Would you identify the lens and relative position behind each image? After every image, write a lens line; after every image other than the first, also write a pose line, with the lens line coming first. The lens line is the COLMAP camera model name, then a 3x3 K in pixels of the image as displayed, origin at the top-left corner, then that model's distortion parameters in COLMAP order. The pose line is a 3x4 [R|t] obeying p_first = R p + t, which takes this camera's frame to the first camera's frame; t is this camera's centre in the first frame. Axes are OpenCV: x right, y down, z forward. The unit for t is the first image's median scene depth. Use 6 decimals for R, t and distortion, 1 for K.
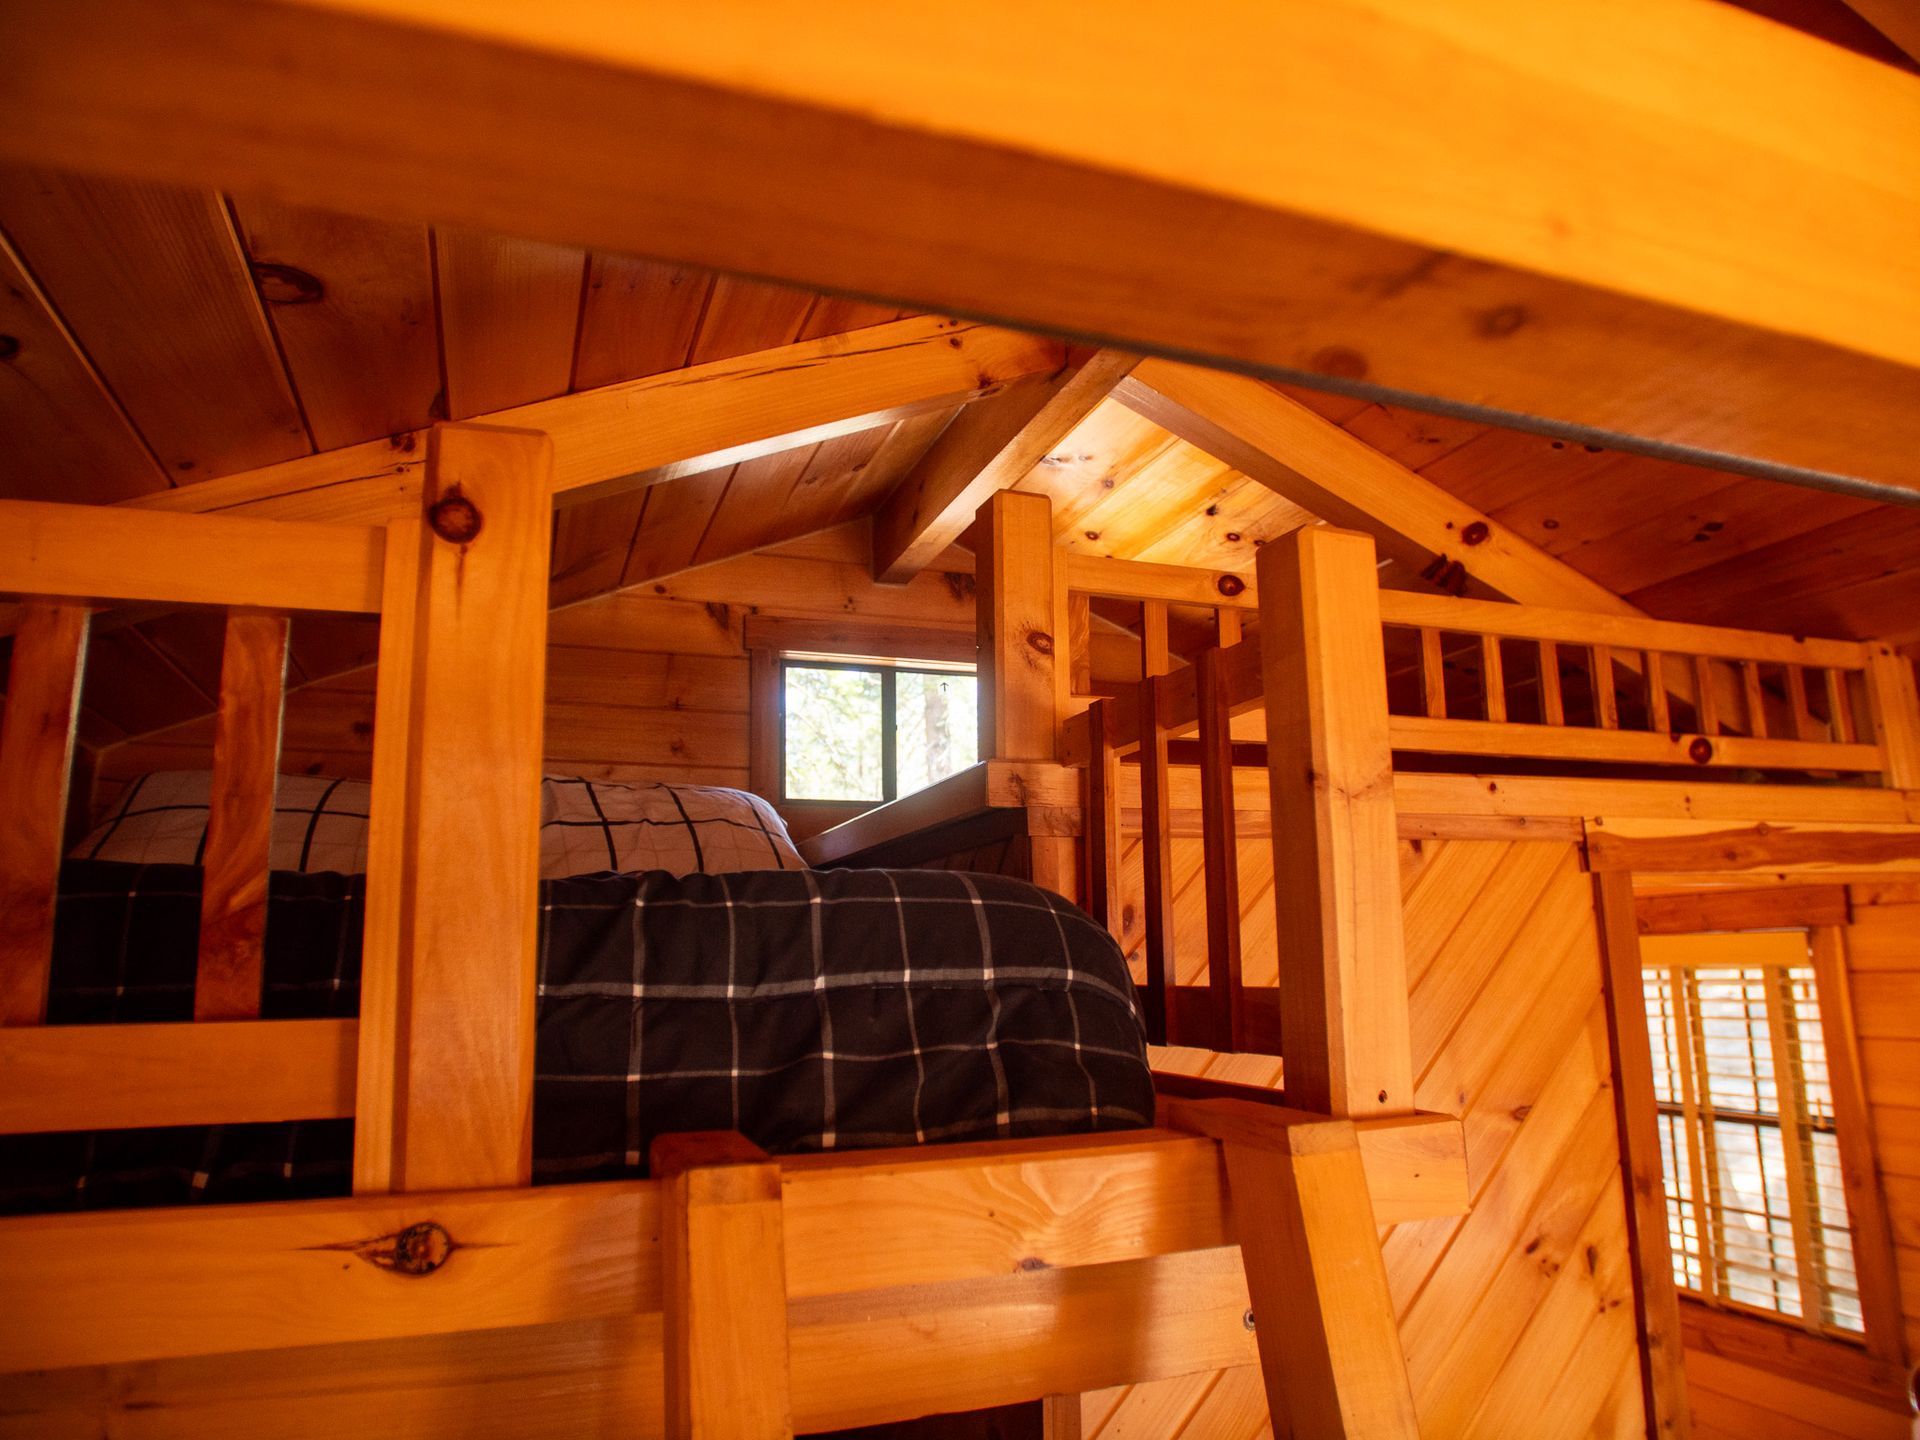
lens RADIAL K [[1242.9, 0, 955.0], [0, 1242.9, 722.4], [0, 0, 1]] dist [-0.095620, 0.050212]
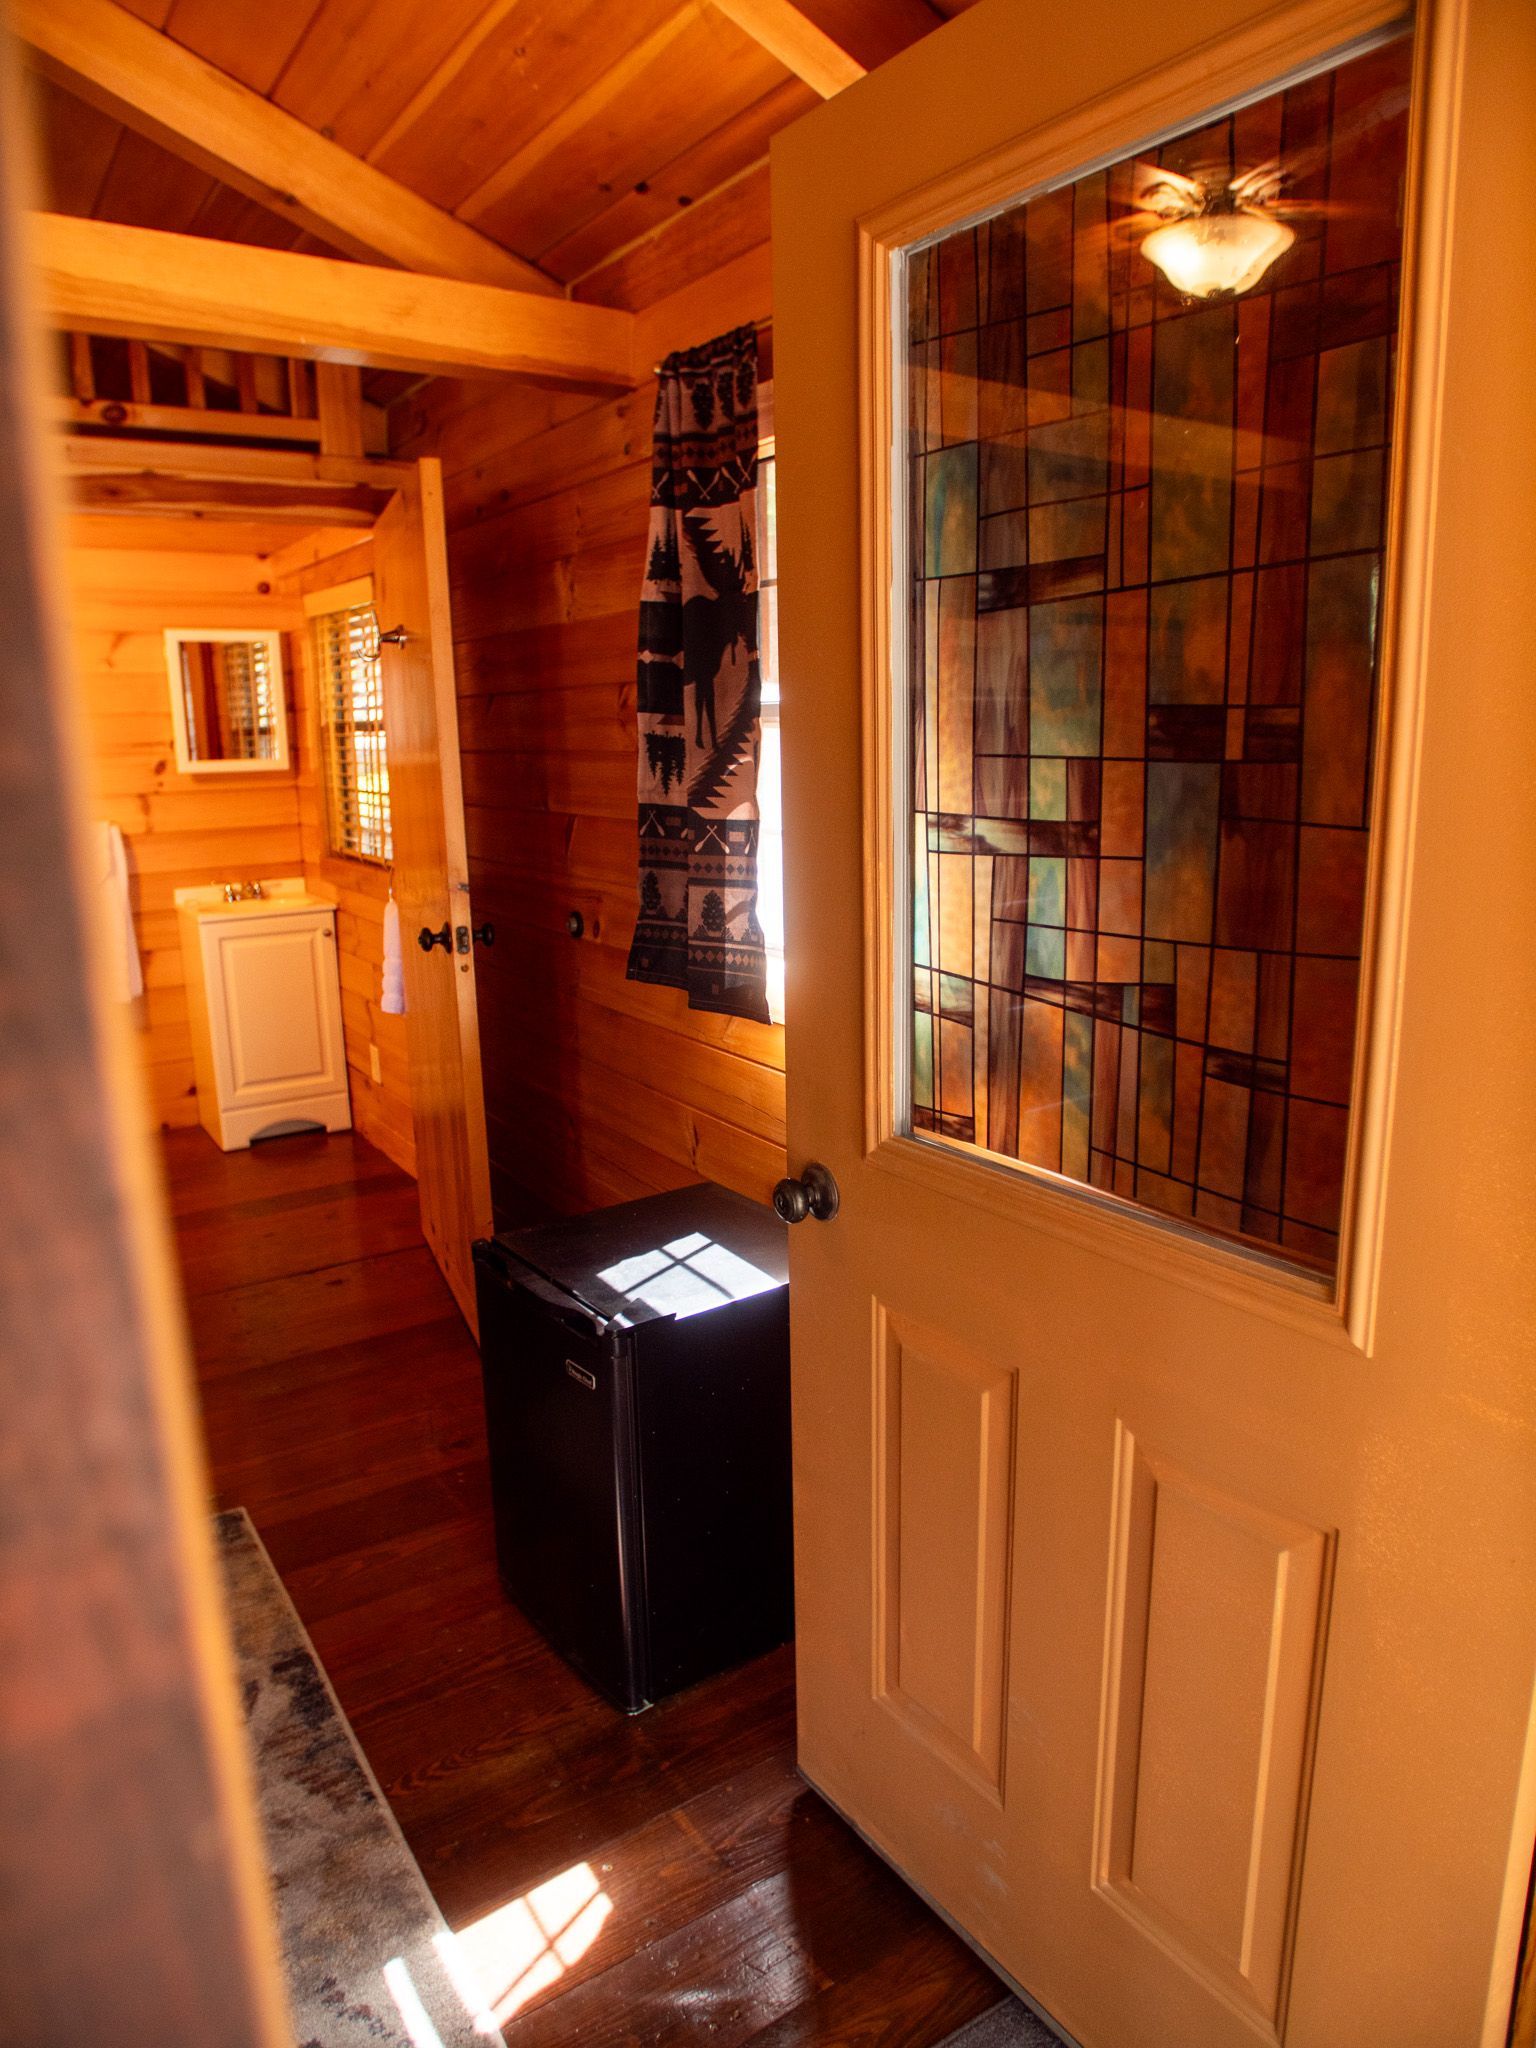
lens RADIAL K [[1314.8, 0, 793.5], [0, 1314.8, 1021.0], [0, 0, 1]] dist [-0.098672, 0.054971]
pose [[0.966496, -0.047977, 0.252157, 1.029799], [-0.057080, 0.917606, 0.393371, 0.048750], [-0.250254, -0.394585, 0.884124, -0.770377]]
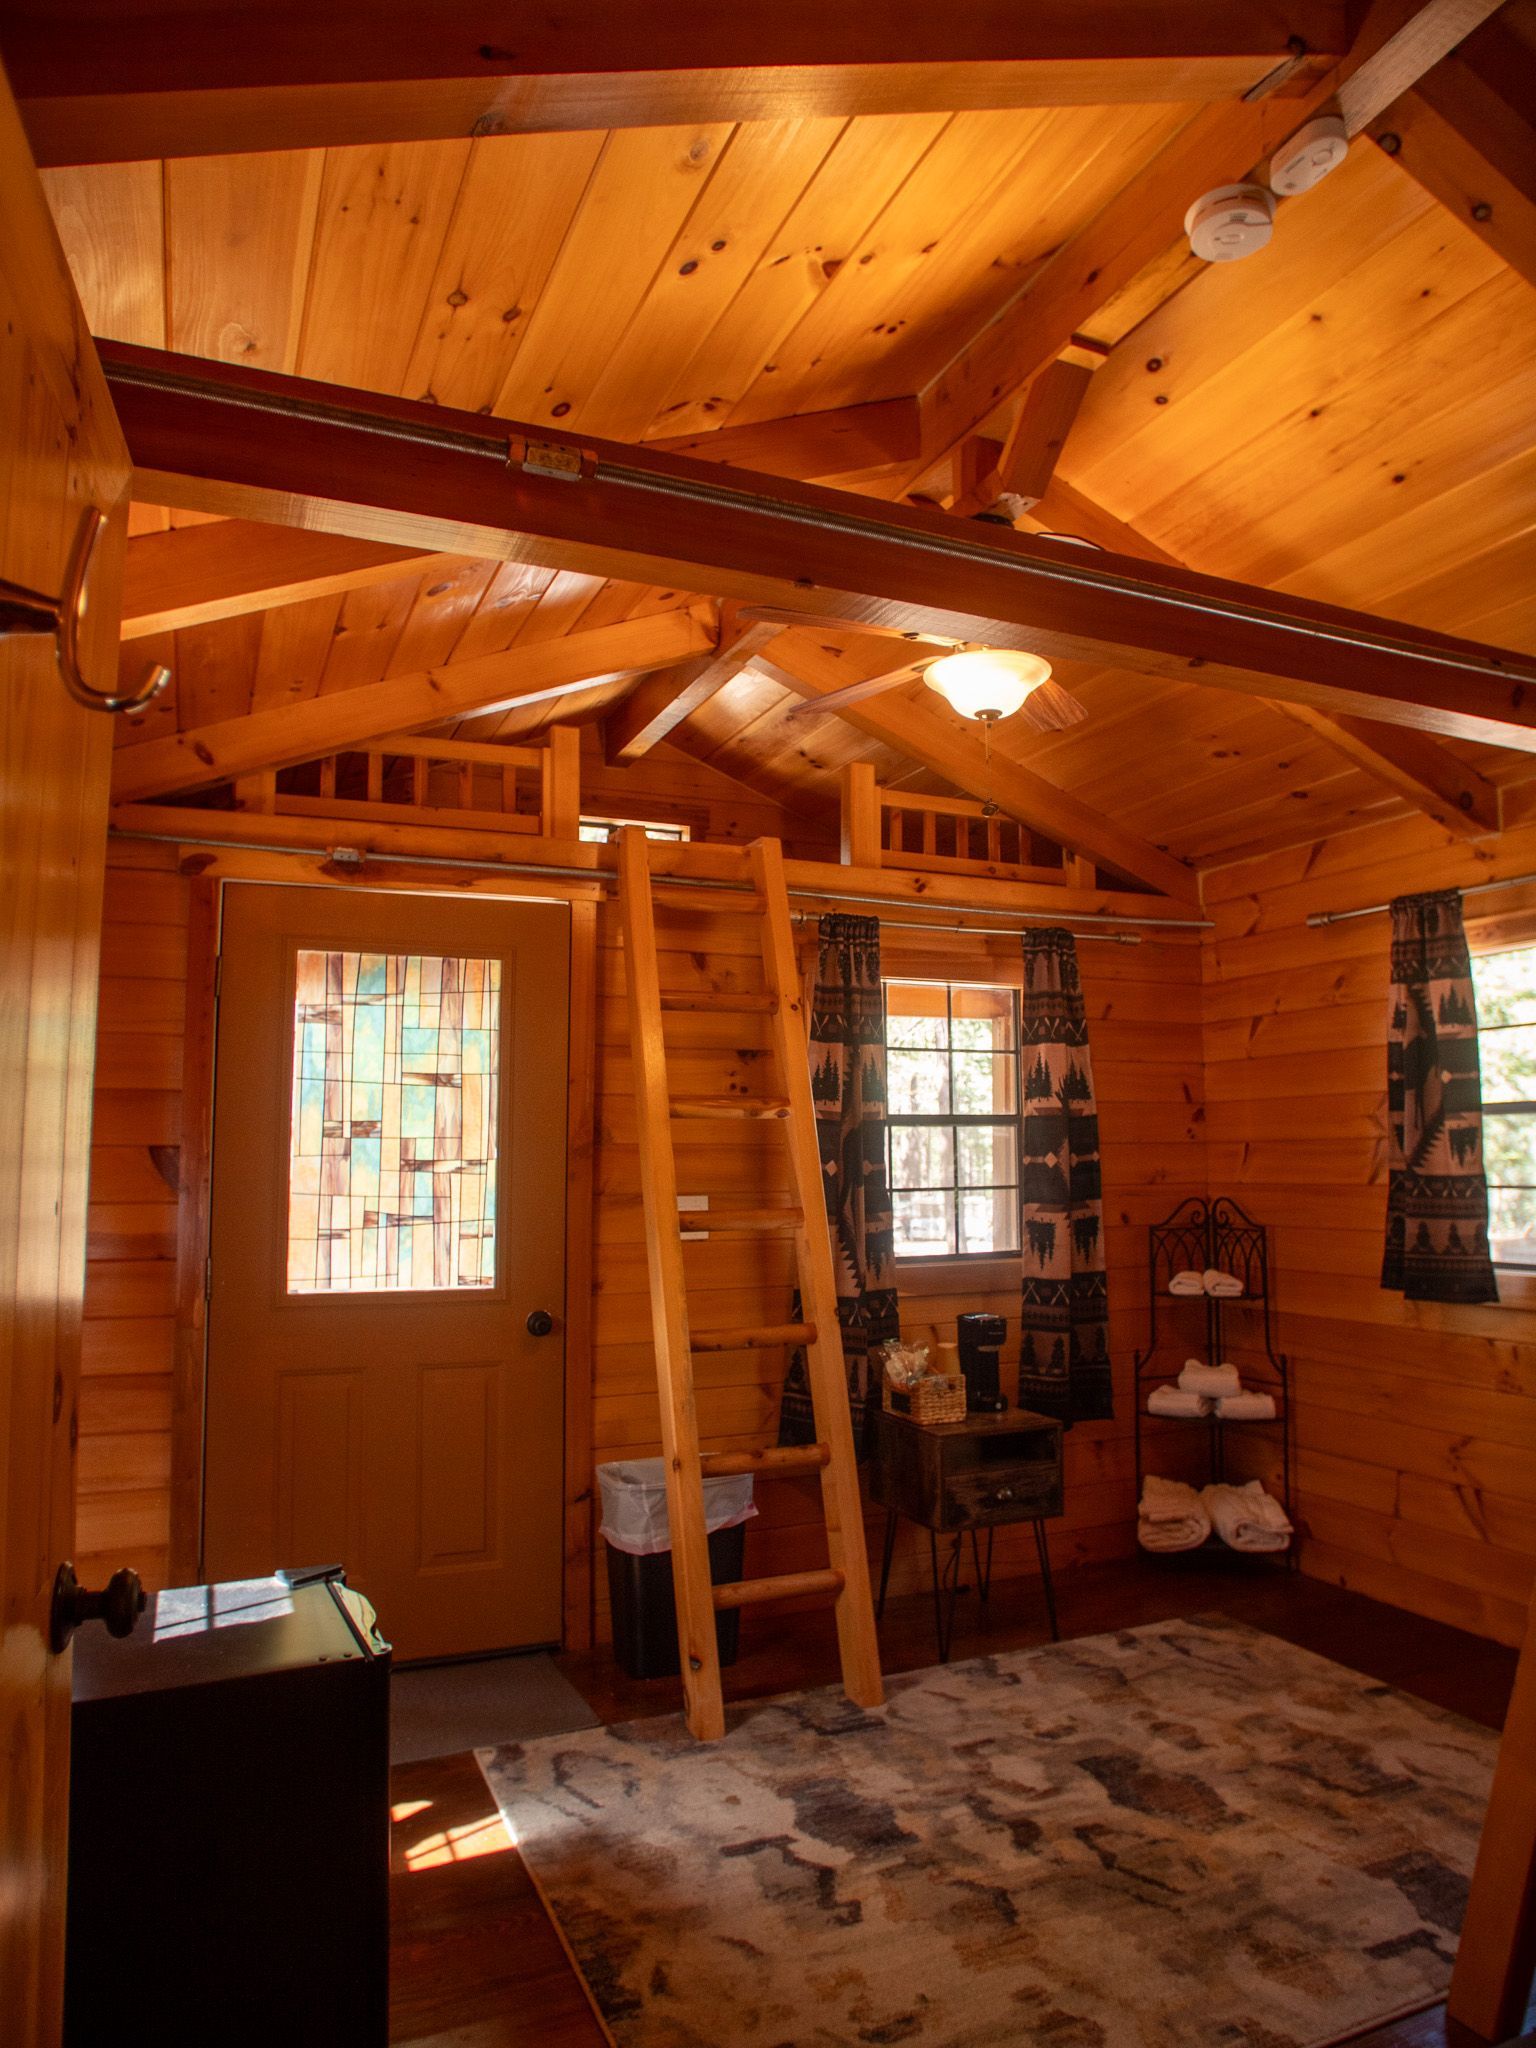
lens RADIAL K [[1328.7, 0, 768.0], [0, 1328.7, 1024.0], [0, 0, 1]] dist [-0.097846, 0.053445]
pose [[-0.997307, 0.014933, -0.071797, 0.821863], [0.035207, 0.956337, -0.290139, 0.486975], [0.064329, -0.291886, -0.954287, 1.199061]]
